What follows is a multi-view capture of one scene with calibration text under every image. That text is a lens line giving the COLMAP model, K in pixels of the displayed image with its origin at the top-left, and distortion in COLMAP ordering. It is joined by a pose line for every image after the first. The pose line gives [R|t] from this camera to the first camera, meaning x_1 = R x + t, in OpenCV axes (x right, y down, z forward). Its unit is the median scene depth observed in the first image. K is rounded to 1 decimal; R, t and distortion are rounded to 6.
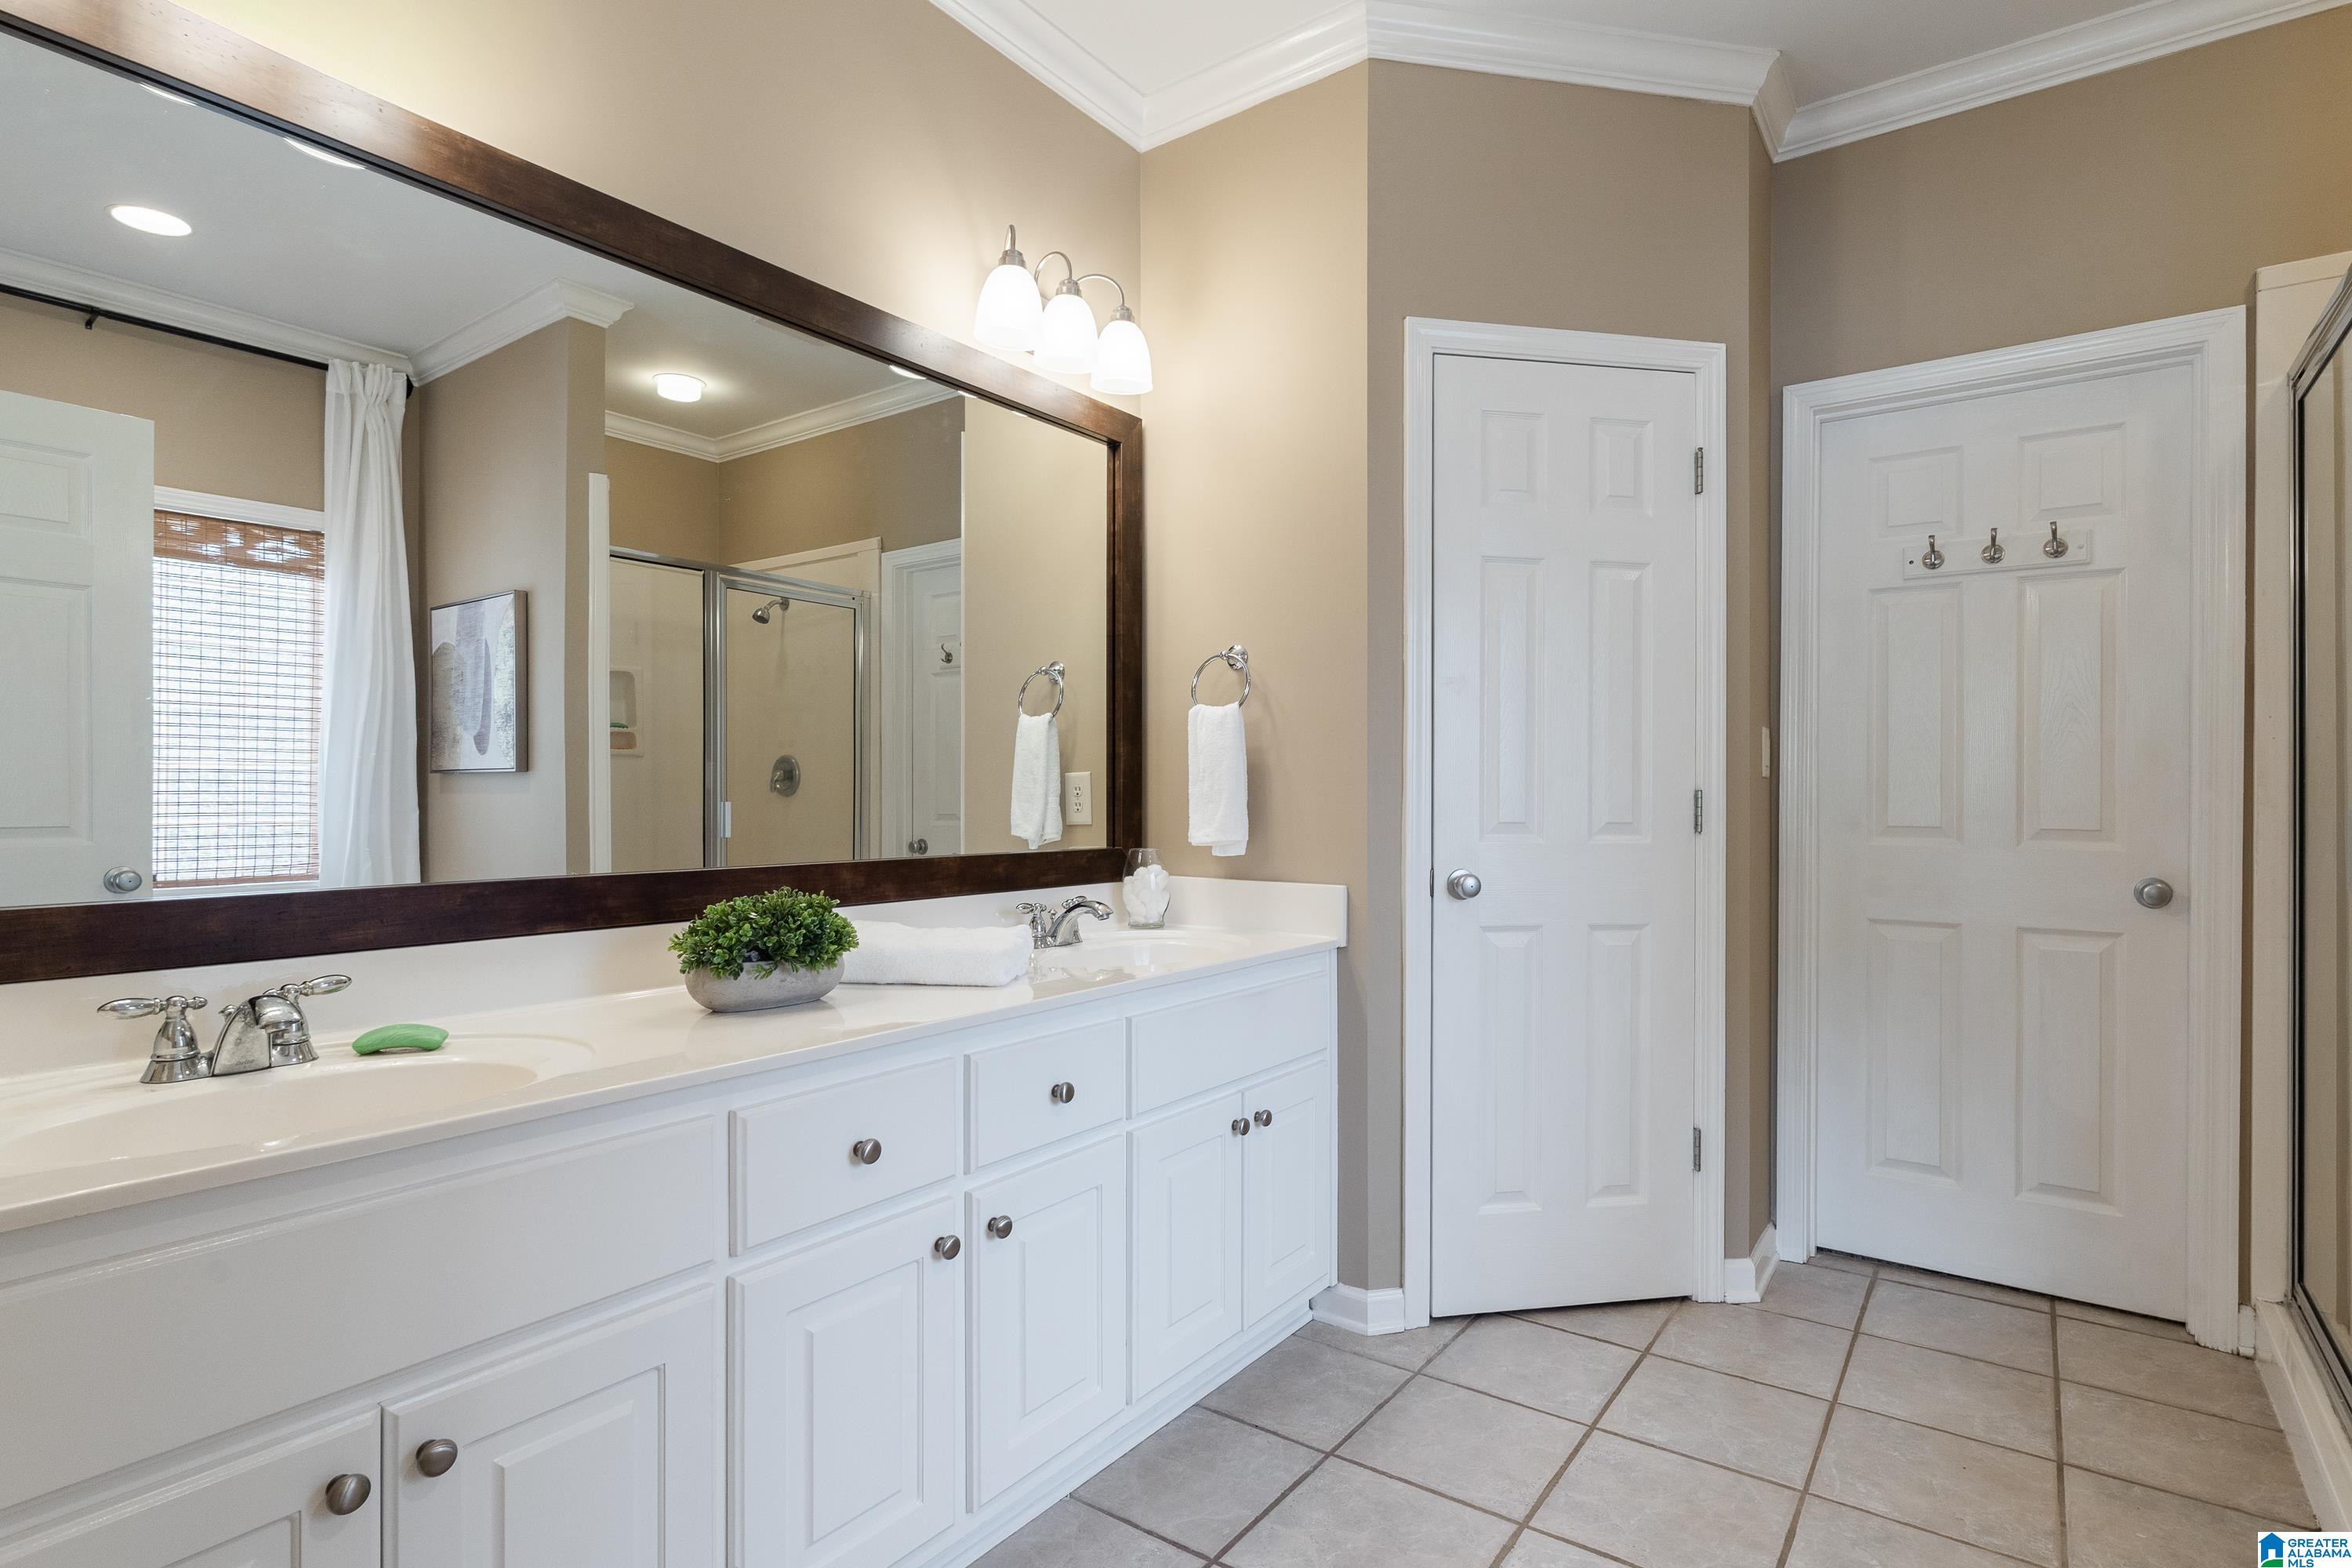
lens RADIAL K [[1149.7, 0, 1176.0], [0, 1149.7, 784.0], [0, 0, 1]] dist [-0.016049, -0.000044]
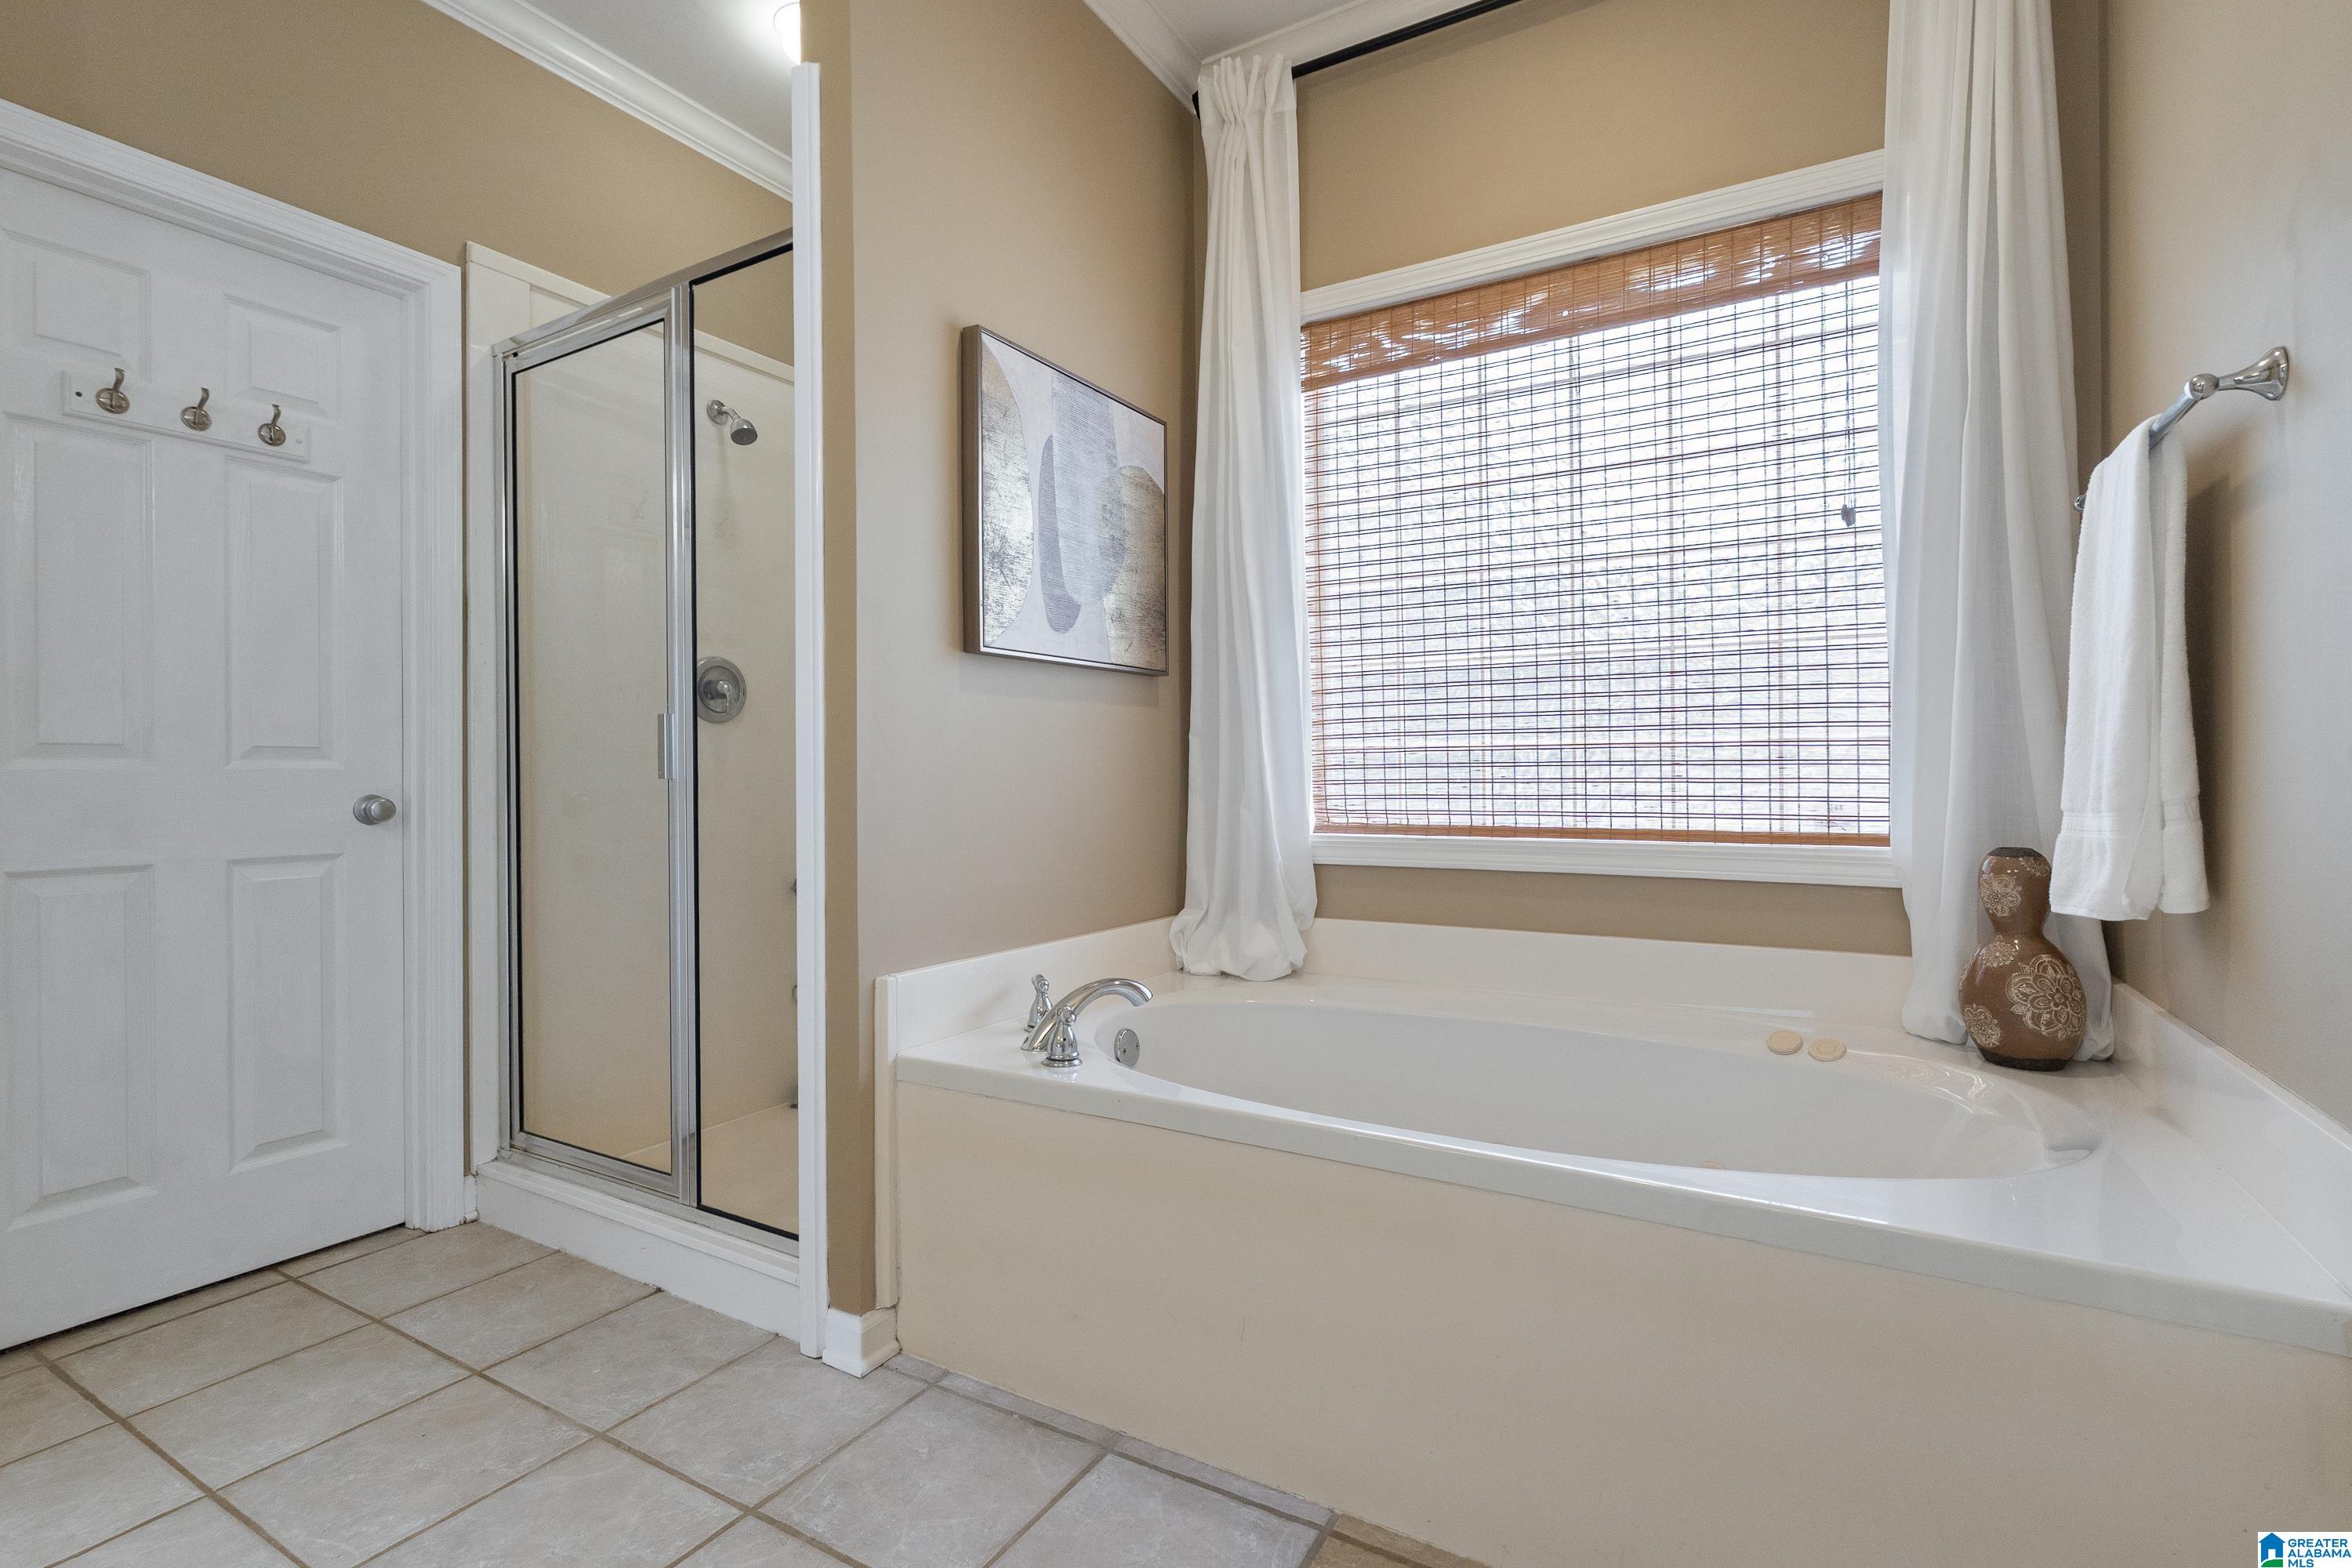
lens RADIAL K [[1093.1, 0, 1179.8], [0, 1093.1, 779.3], [0, 0, 1]] dist [-0.000781, -0.000396]
pose [[-0.120505, -0.003584, 0.992706, -0.187629], [0.003166, 0.999987, 0.003995, 0.069309], [-0.992708, 0.003625, -0.120492, 0.418220]]
